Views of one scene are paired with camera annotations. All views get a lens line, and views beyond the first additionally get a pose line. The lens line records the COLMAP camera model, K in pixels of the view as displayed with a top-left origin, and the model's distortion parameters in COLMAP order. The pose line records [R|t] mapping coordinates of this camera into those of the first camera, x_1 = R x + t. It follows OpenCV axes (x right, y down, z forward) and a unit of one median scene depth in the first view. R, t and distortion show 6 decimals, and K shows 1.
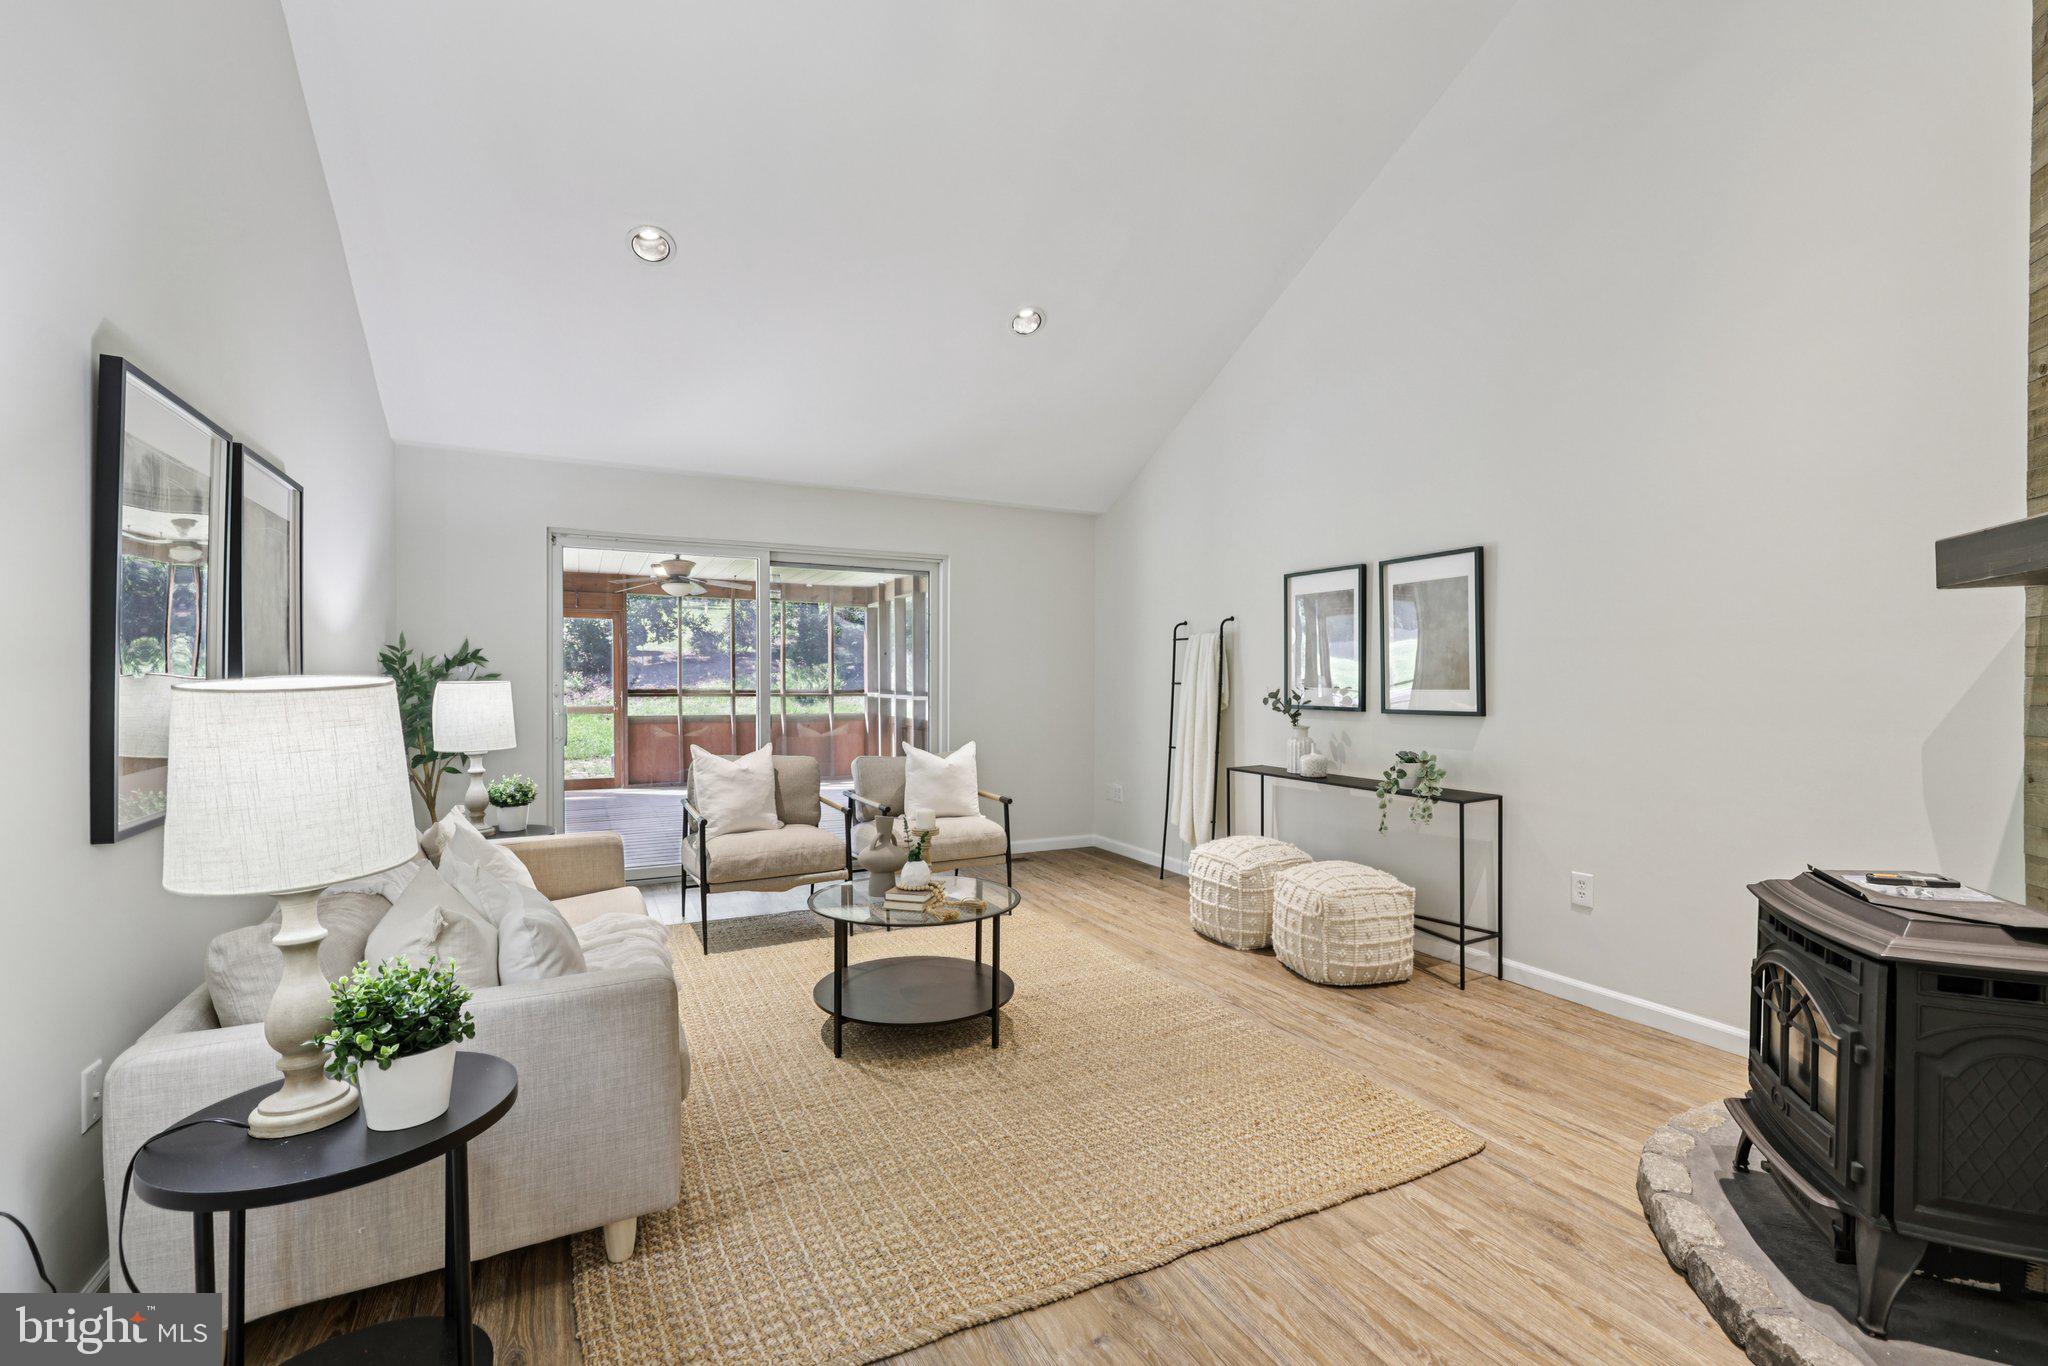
lens RADIAL K [[886.9, 0, 1027.6], [0, 886.9, 690.6], [0, 0, 1]] dist [-0.001363, 0.000266]
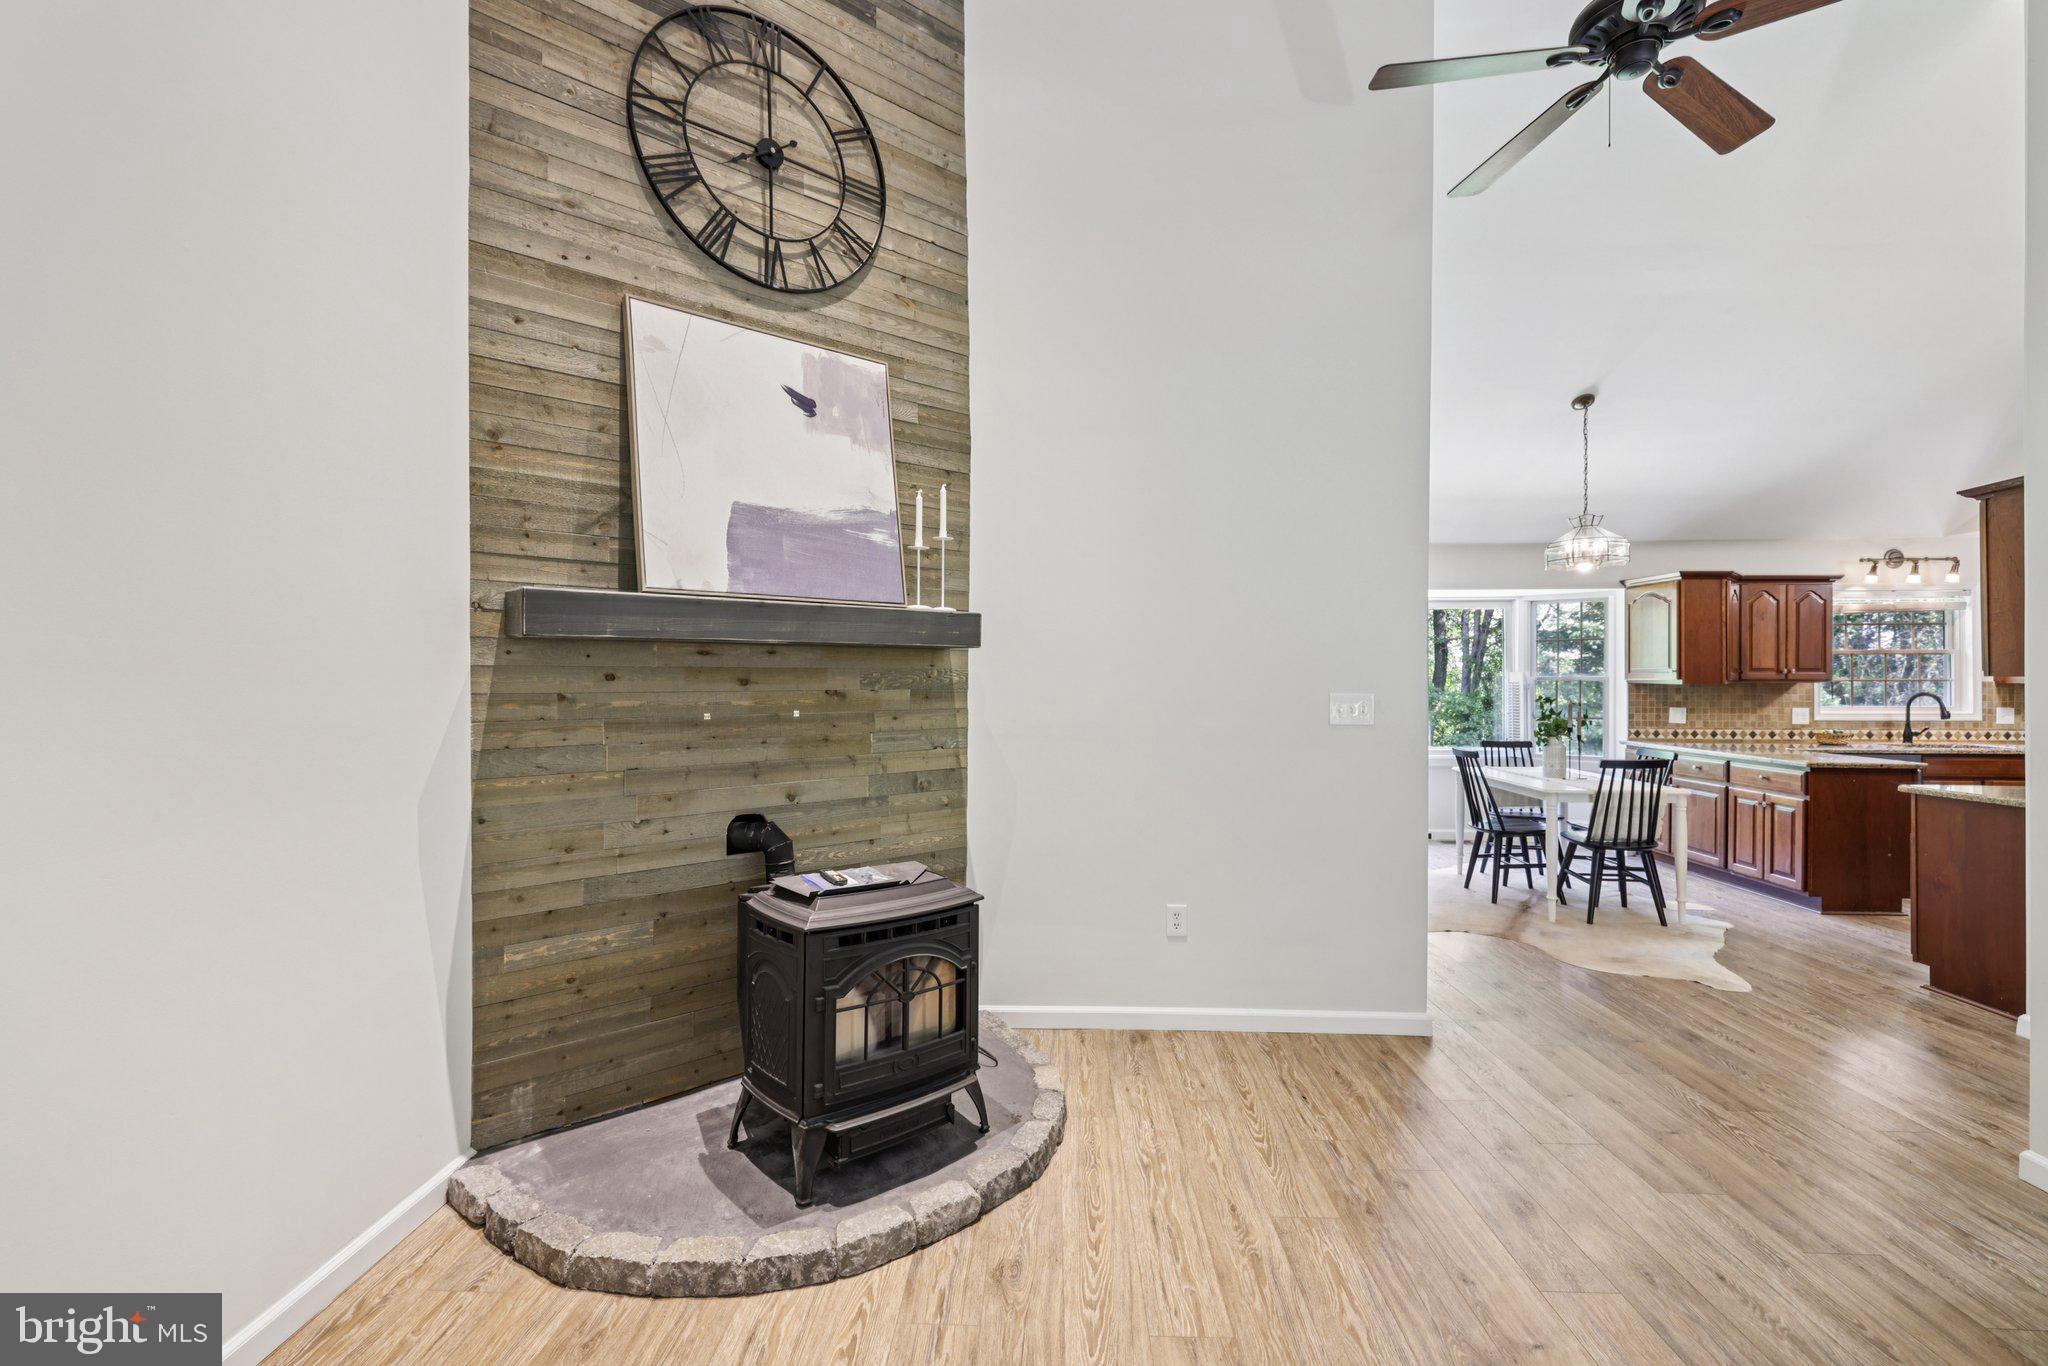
lens RADIAL K [[886.9, 0, 1014.2], [0, 886.9, 680.9], [0, 0, 1]] dist [-0.001363, 0.000266]
pose [[-0.869419, -0.007776, 0.494014, 0.039762], [-0.001576, 0.999915, 0.012966, -0.041904], [-0.494072, 0.010494, -0.869357, 0.851736]]
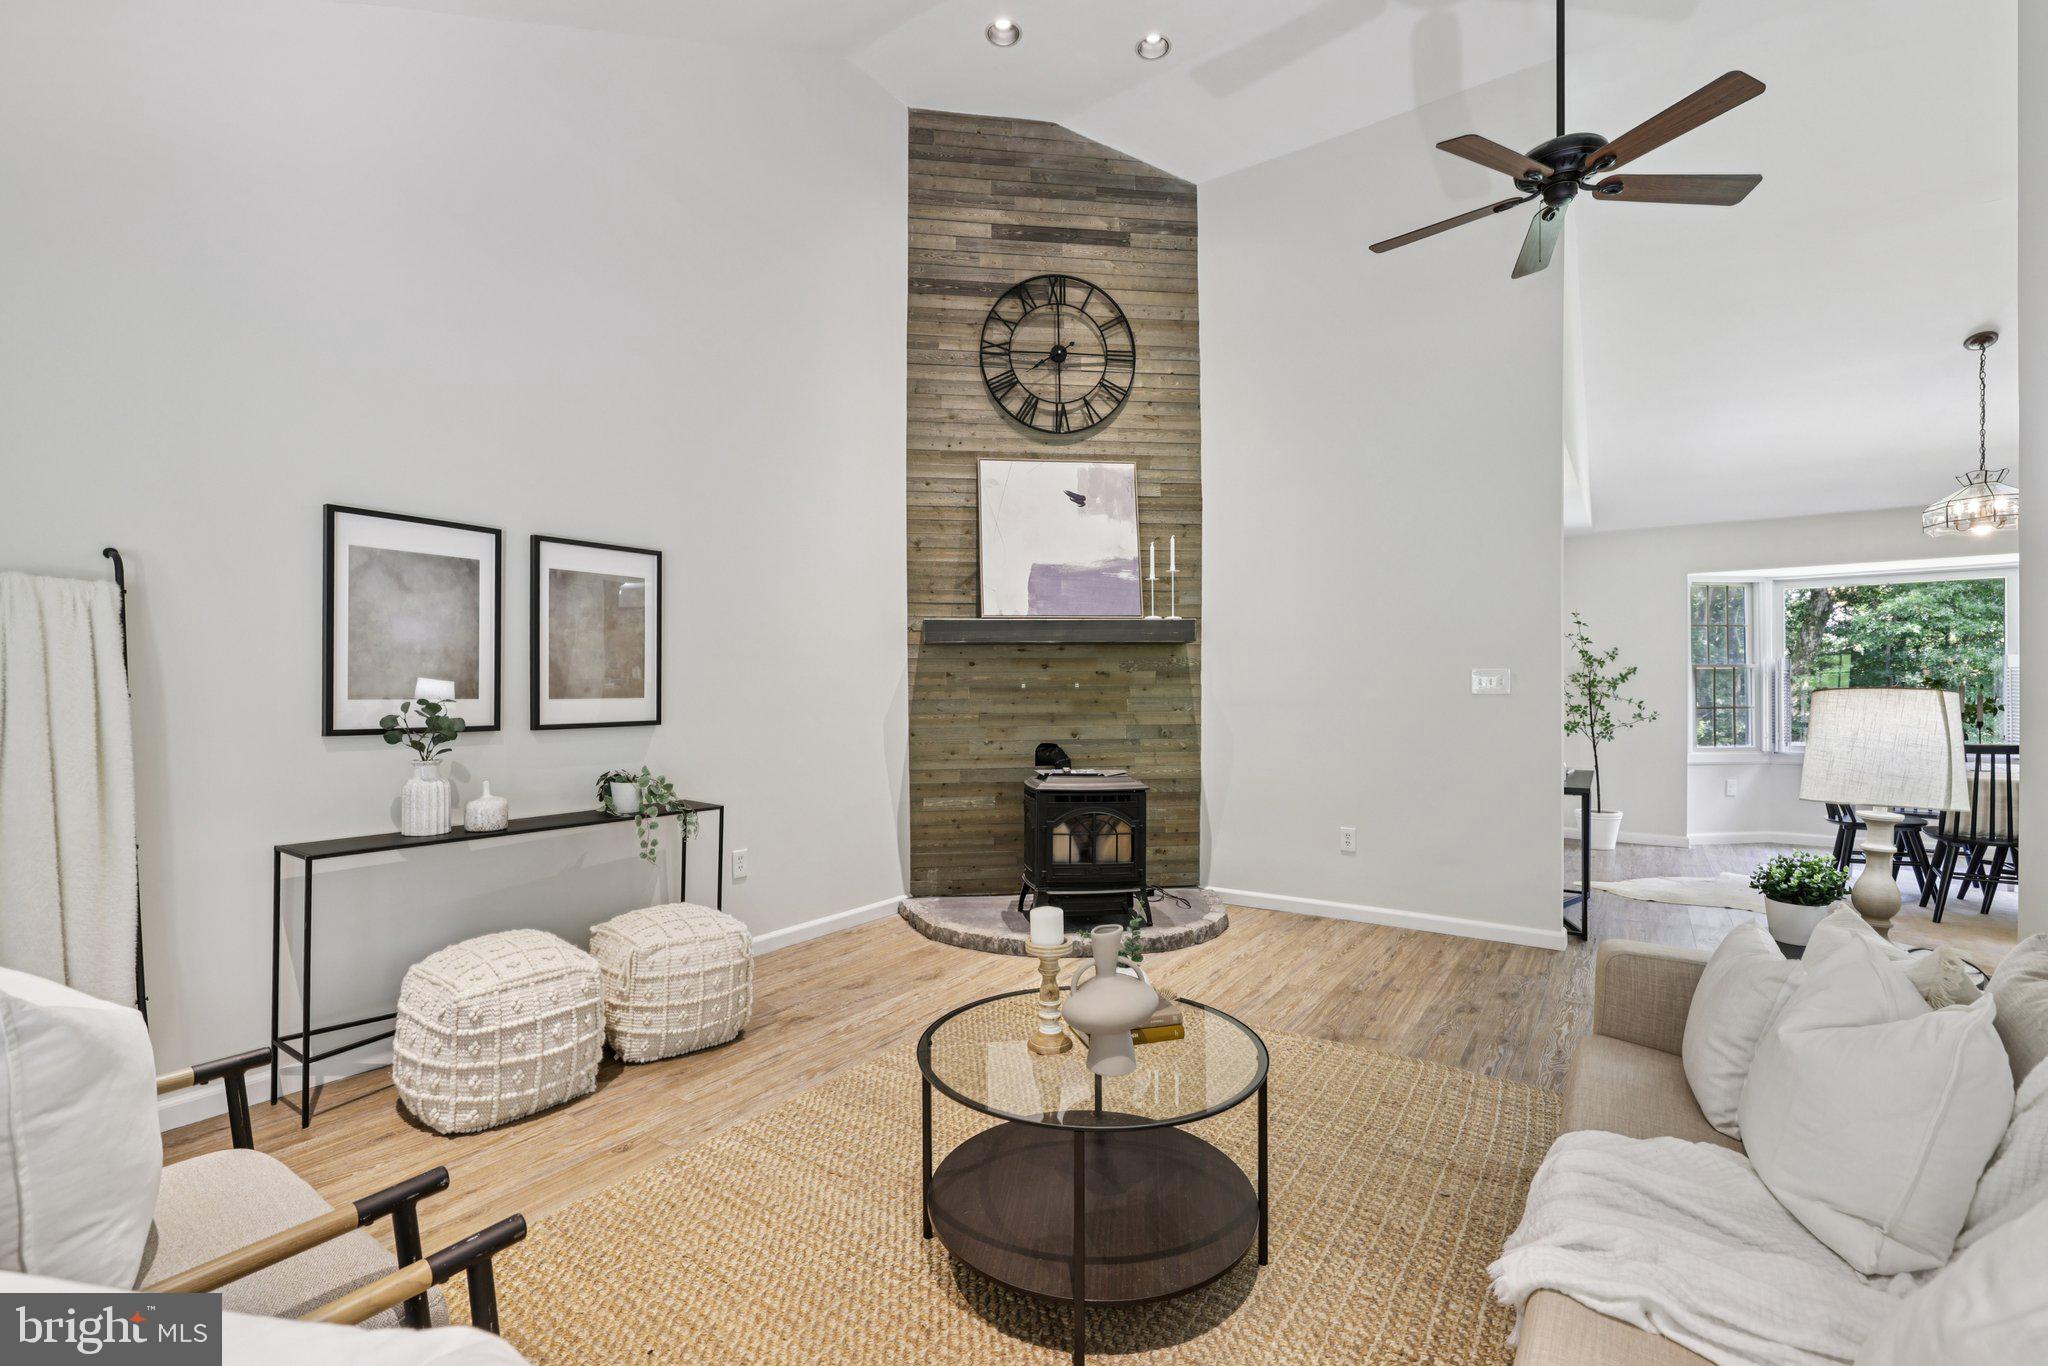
lens RADIAL K [[886.9, 0, 993.4], [0, 886.9, 707.7], [0, 0, 1]] dist [-0.001363, 0.000266]
pose [[-0.452201, -0.020566, 0.891679, -0.453212], [0.010842, 0.999534, 0.028552, -0.011984], [-0.891850, 0.022579, -0.451767, 0.954413]]
